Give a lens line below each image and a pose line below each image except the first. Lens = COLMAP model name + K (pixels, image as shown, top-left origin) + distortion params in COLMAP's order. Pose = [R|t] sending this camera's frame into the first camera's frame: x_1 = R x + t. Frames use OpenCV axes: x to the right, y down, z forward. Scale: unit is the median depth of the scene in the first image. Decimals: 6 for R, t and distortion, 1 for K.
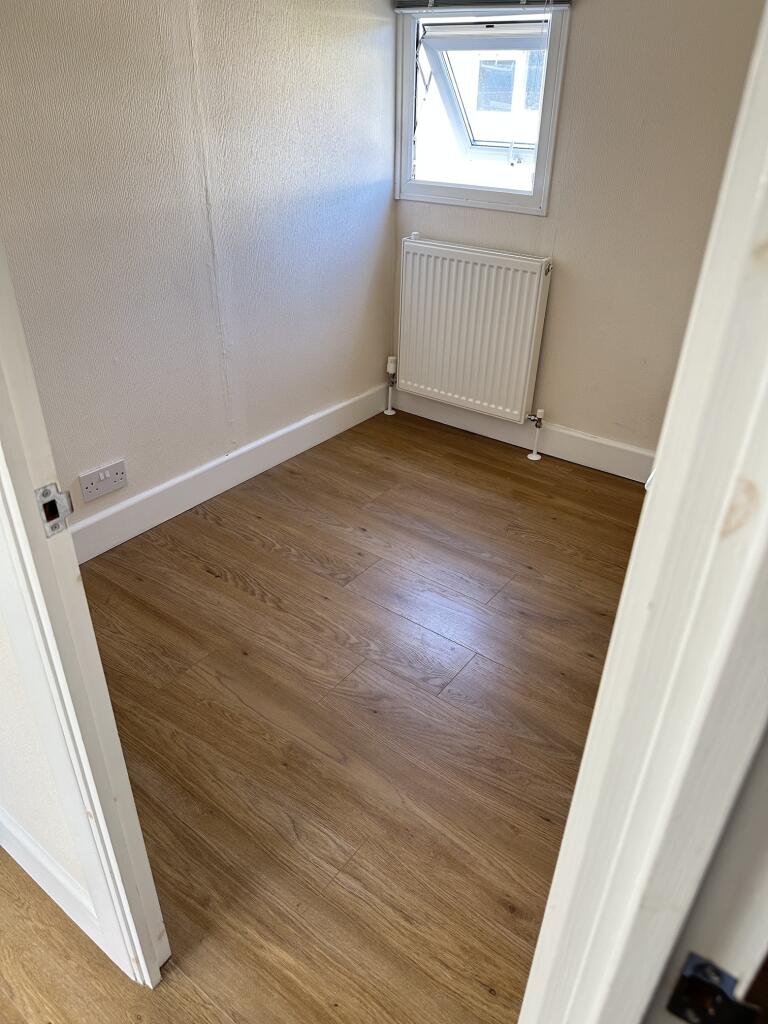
lens RADIAL K [[713.9, 0, 384.0], [0, 713.9, 512.0], [0, 0, 1]] dist [0.062442, -0.087217]
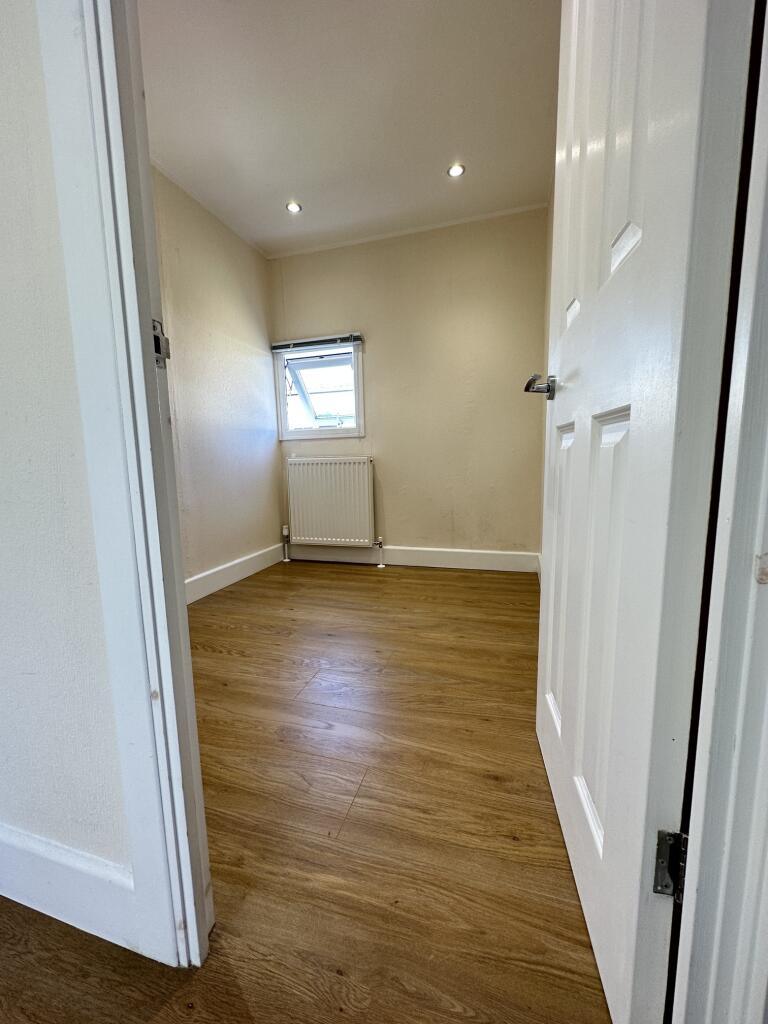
lens RADIAL K [[407.1, 0, 384.0], [0, 407.1, 512.0], [0, 0, 1]] dist [-0.003261, 0.000003]
pose [[0.939325, -0.082709, 0.332909, -0.130575], [0.207494, 0.909815, -0.359419, 0.214980], [-0.273158, 0.406688, 0.871774, 0.152108]]
